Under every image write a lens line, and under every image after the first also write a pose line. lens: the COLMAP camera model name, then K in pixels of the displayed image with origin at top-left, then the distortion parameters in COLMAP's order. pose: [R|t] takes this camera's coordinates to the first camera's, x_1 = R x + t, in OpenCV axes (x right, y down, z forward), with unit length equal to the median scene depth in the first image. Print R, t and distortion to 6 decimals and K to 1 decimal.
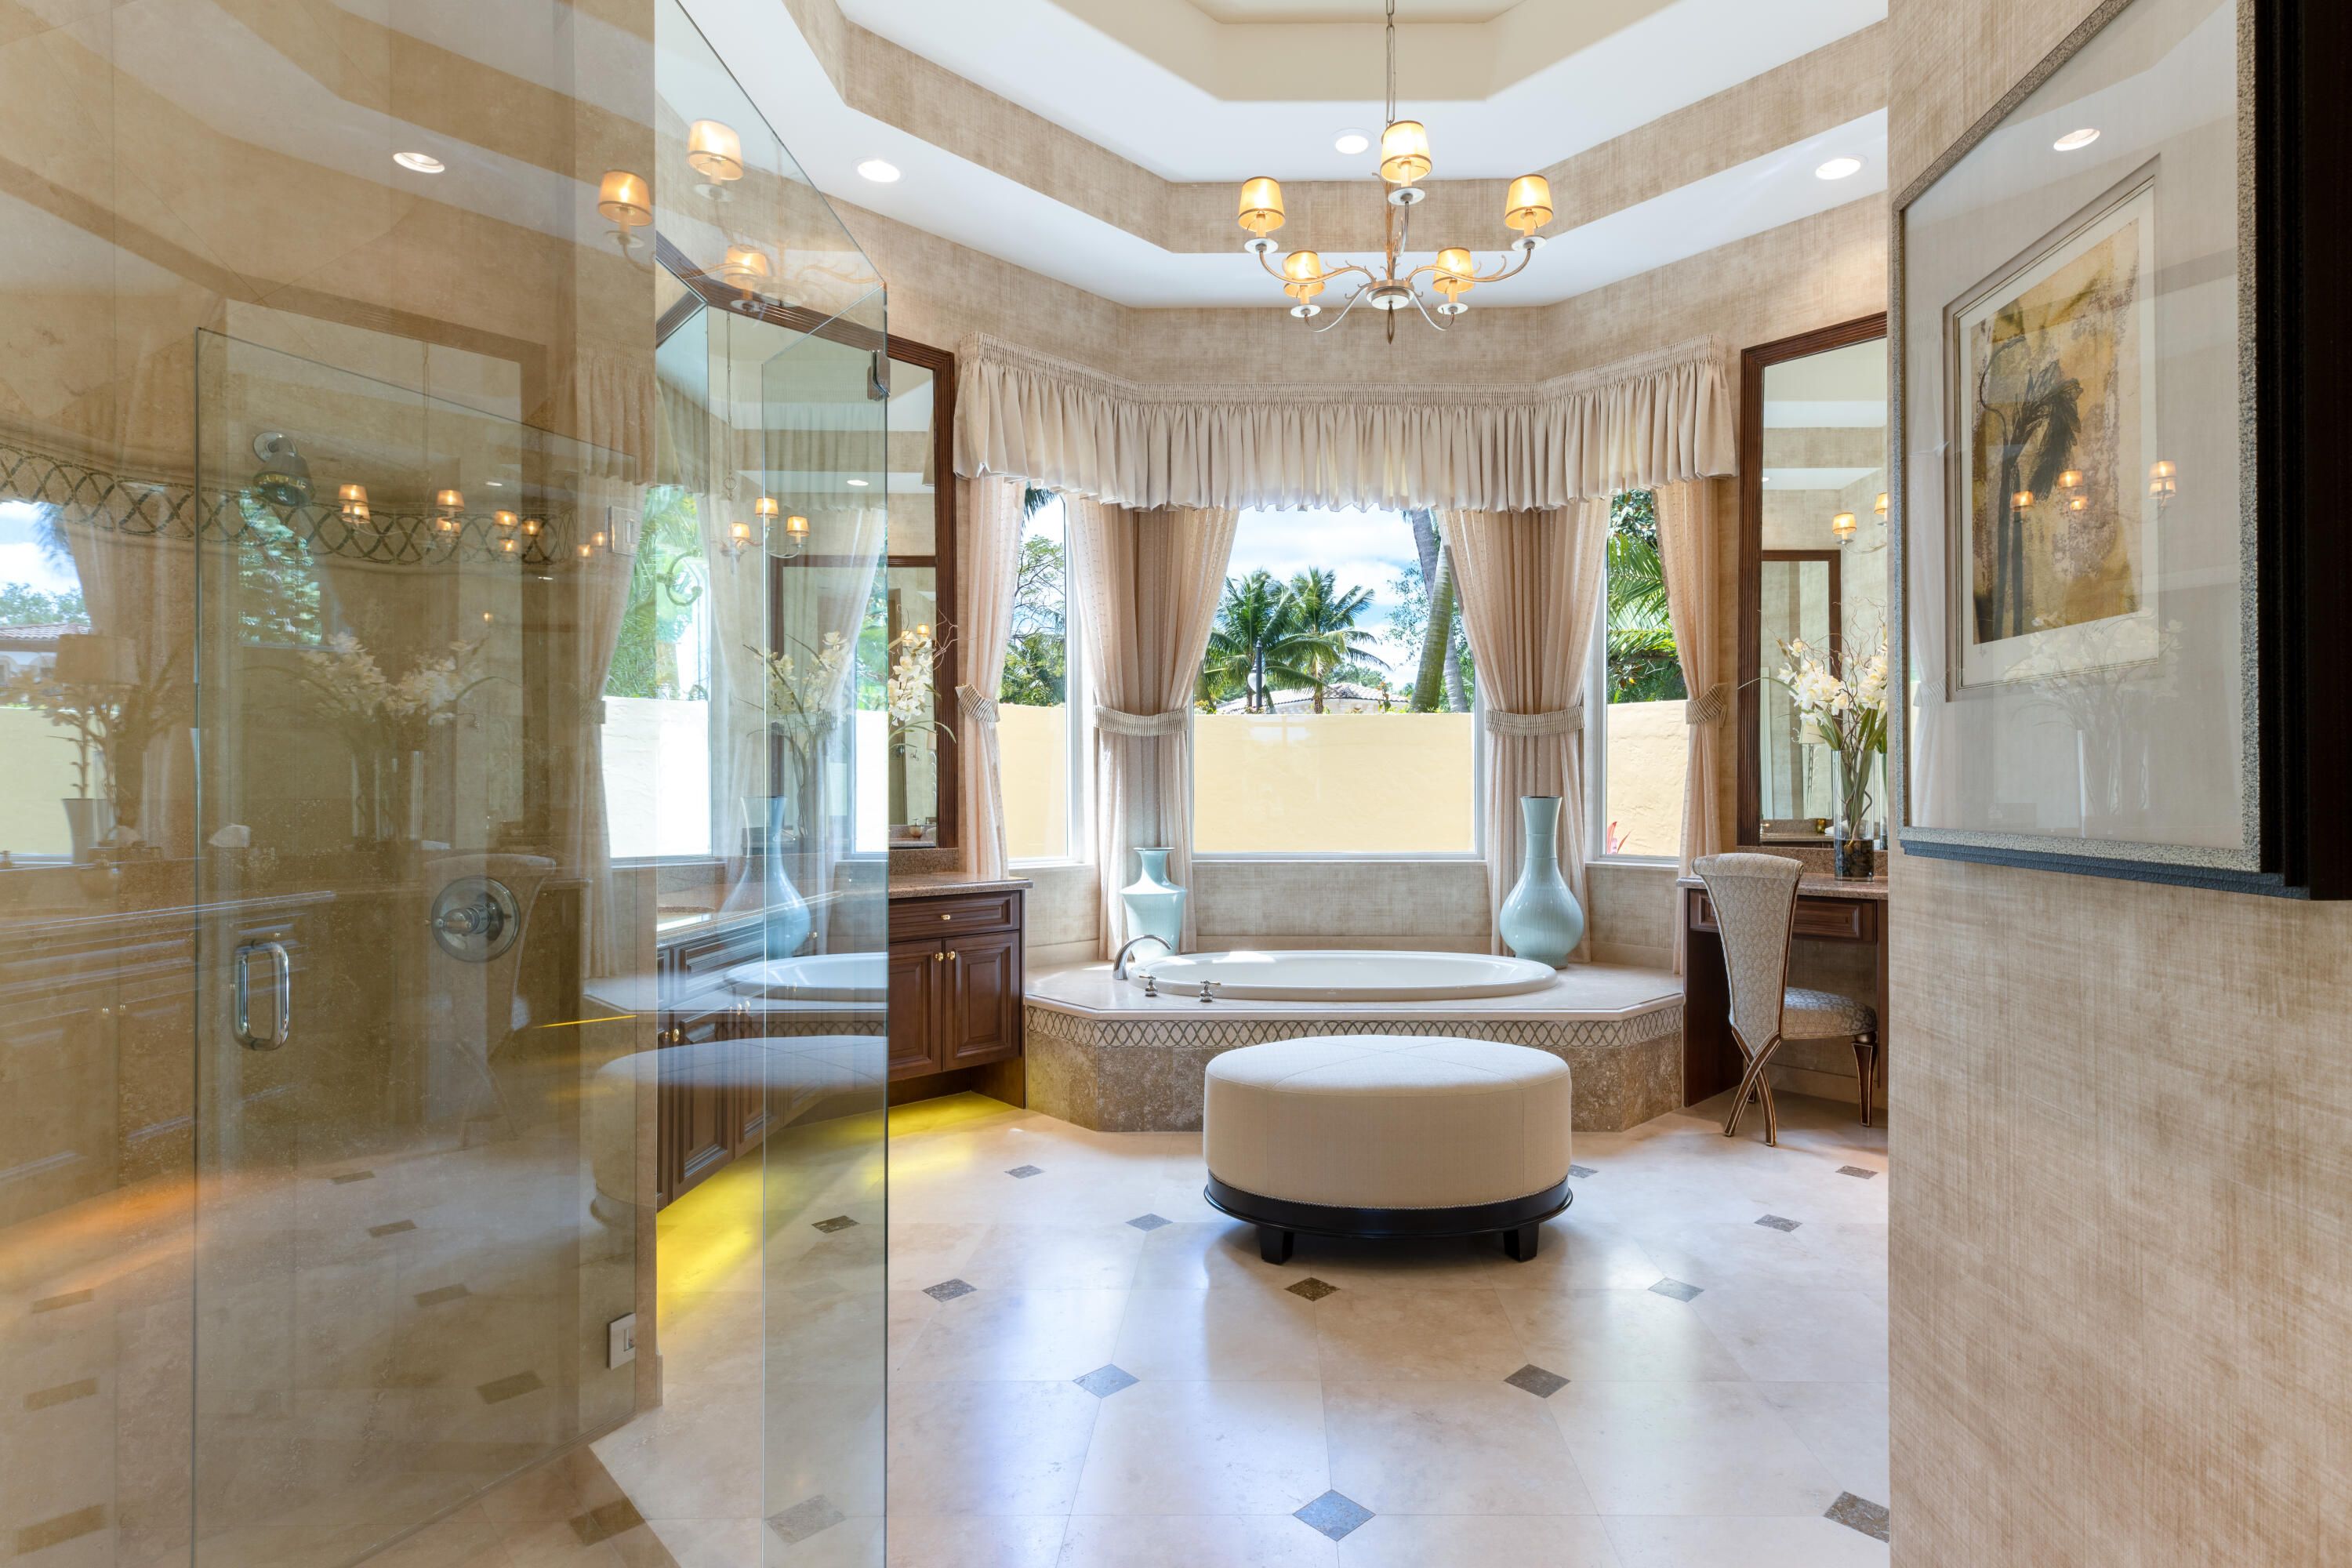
lens RADIAL K [[1151.8, 0, 1182.1], [0, 1151.8, 788.6], [0, 0, 1]] dist [0.013987, -0.000190]
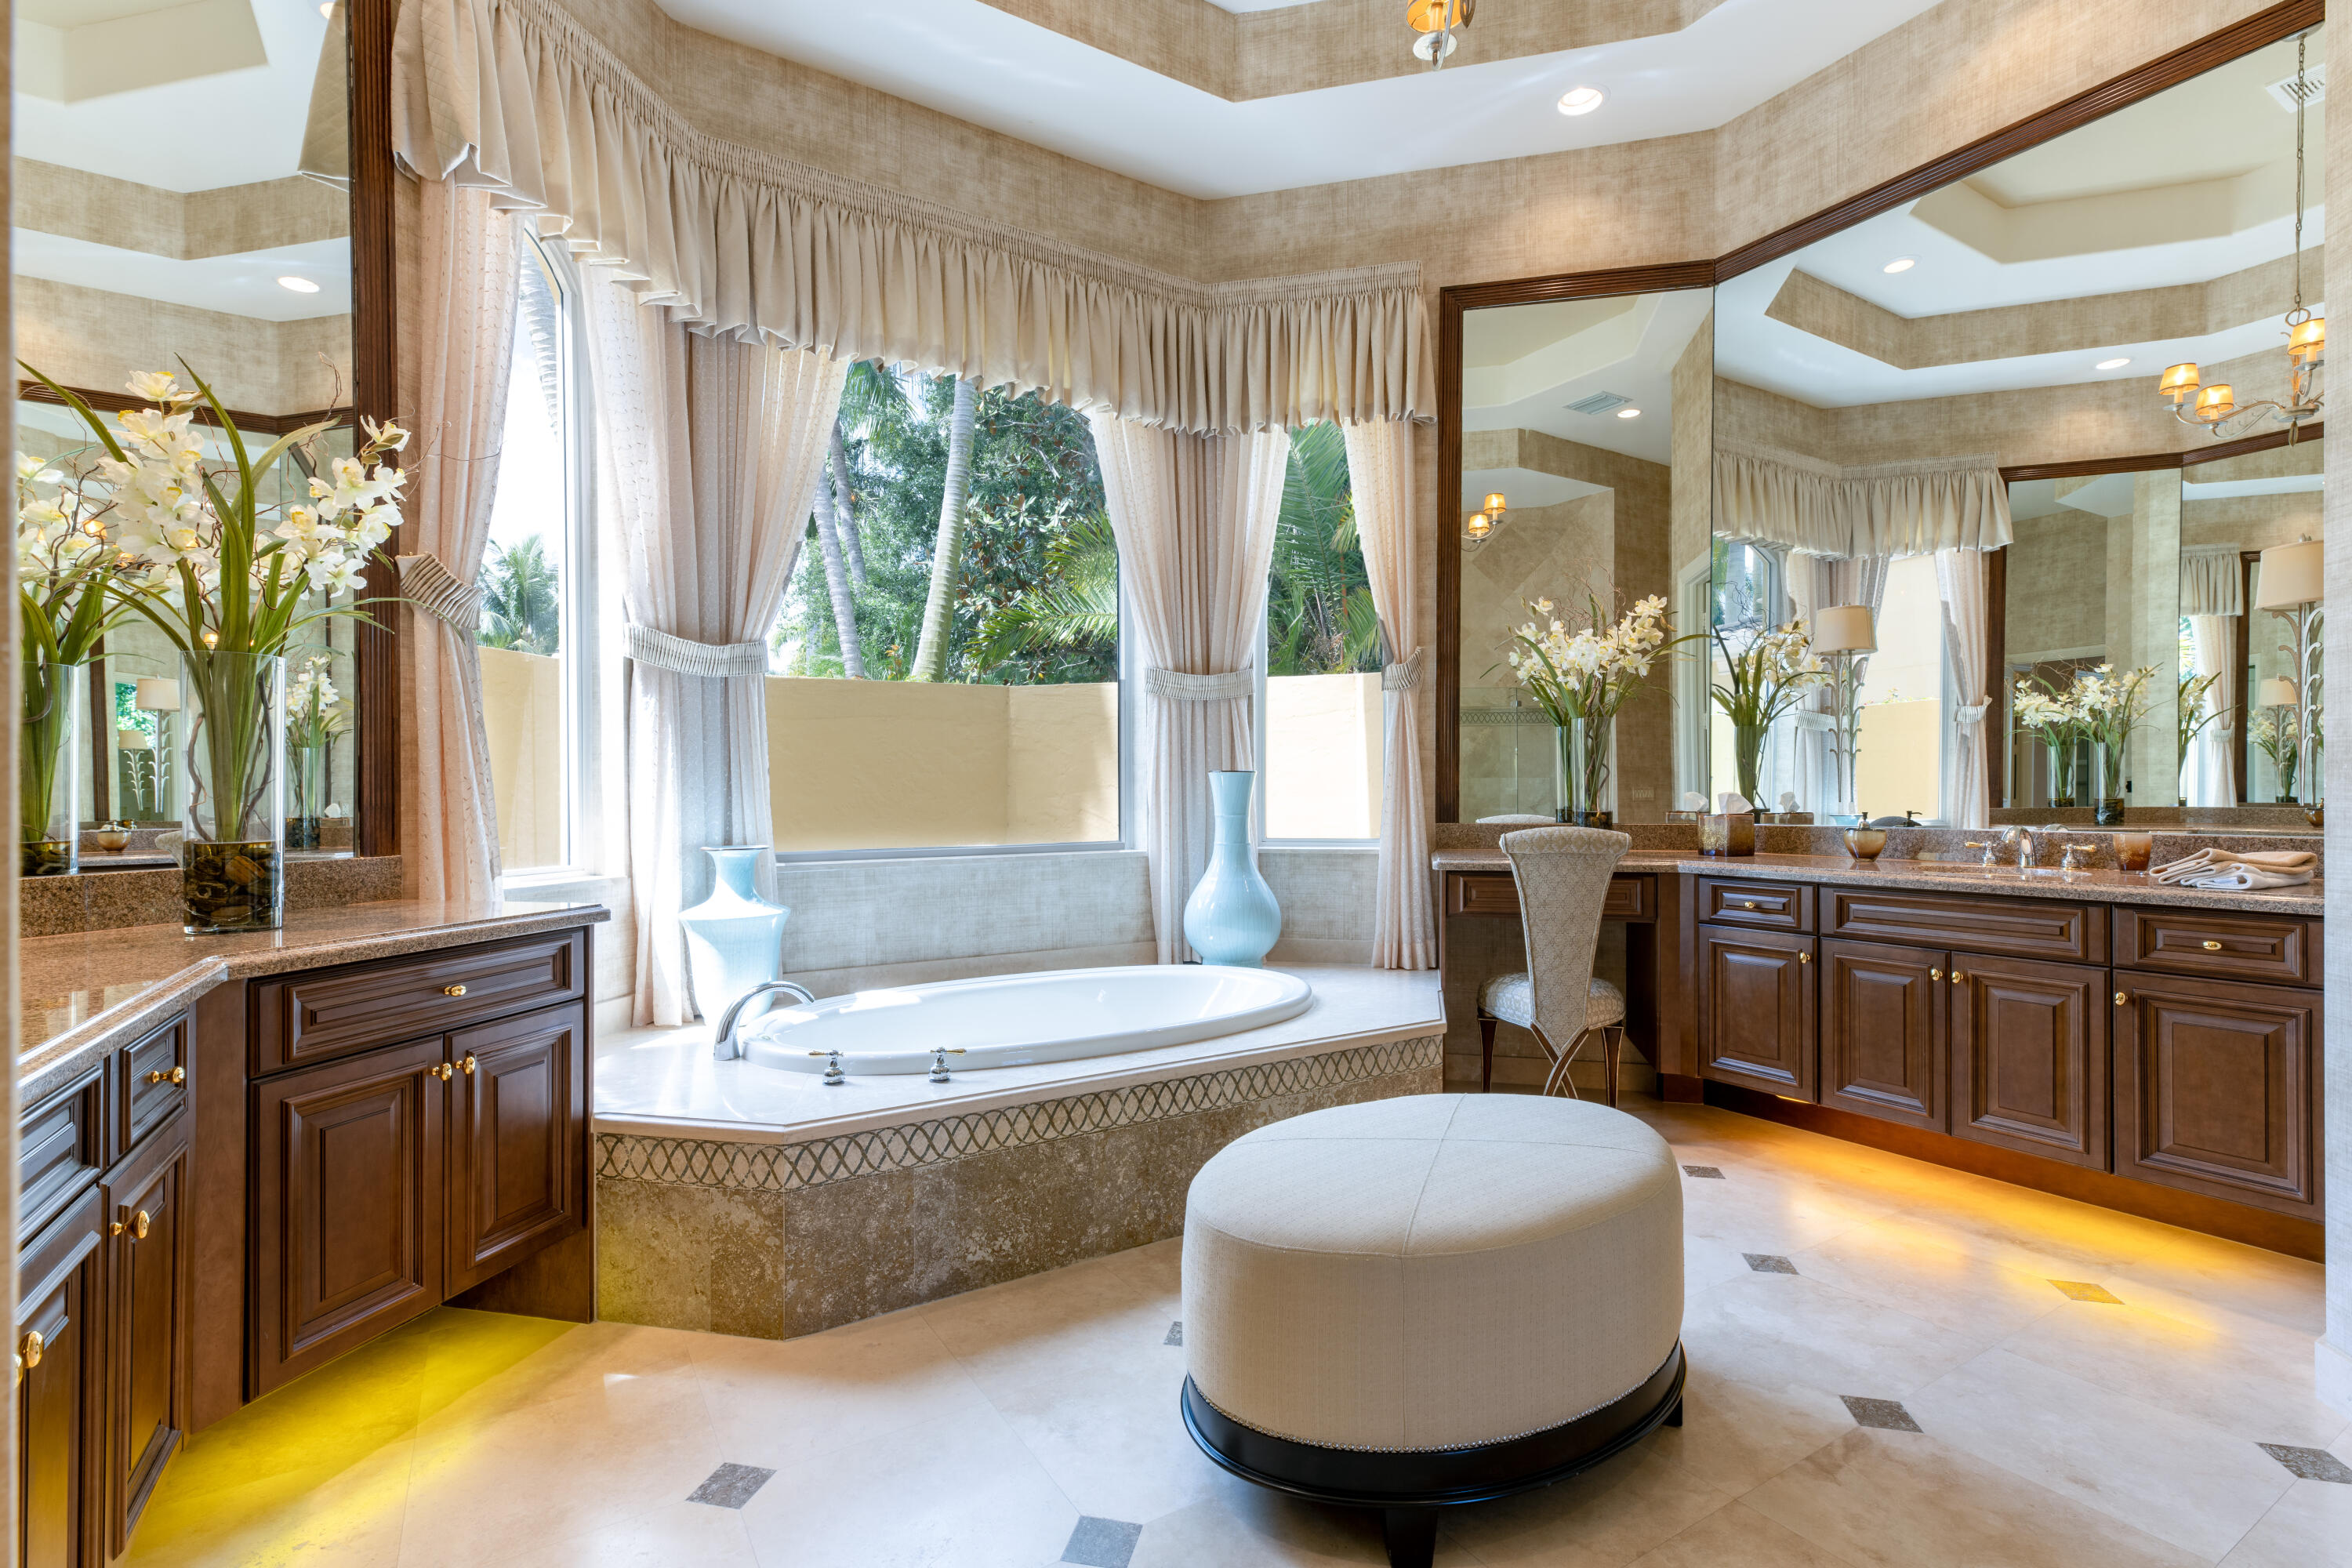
lens RADIAL K [[1122.7, 0, 1176.0], [0, 1122.7, 783.9], [0, 0, 1]] dist [0.016343, -0.001625]
pose [[0.831057, 0.000986, 0.556186, -0.186673], [0.001860, 0.999988, -0.004552, 0.020941], [-0.556184, 0.004818, 0.831045, 0.356999]]
